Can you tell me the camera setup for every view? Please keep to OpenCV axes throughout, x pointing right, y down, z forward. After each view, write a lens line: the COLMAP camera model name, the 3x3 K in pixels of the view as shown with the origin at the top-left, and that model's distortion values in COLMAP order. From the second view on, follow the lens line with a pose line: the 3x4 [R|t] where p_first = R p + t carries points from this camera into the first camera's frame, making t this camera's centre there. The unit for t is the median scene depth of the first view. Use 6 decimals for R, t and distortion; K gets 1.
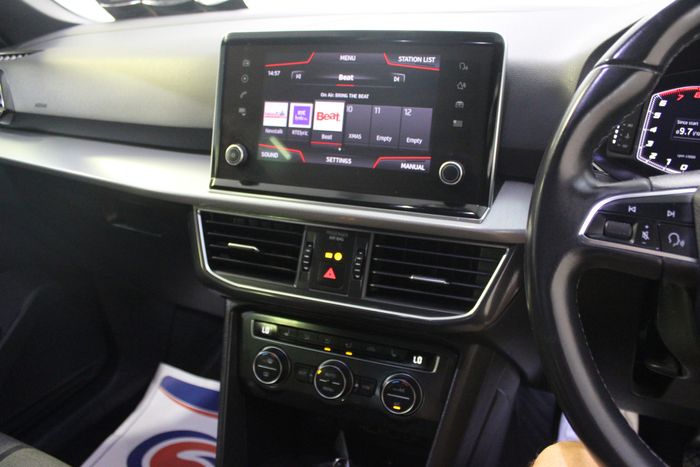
lens RADIAL K [[581.0, 0, 355.4], [0, 581.0, 234.8], [0, 0, 1]] dist [-0.121444, 0.087721]
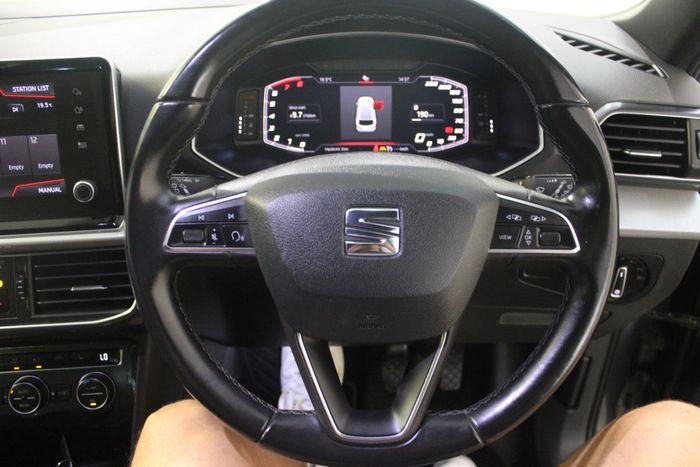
lens RADIAL K [[581.0, 0, 352.5], [0, 581.0, 238.5], [0, 0, 1]] dist [-0.121444, 0.087721]
pose [[0.901402, -0.203809, 0.382016, 0.176347], [0.168649, 0.977875, 0.123762, -0.060563], [-0.398788, -0.047132, 0.915831, -0.177152]]
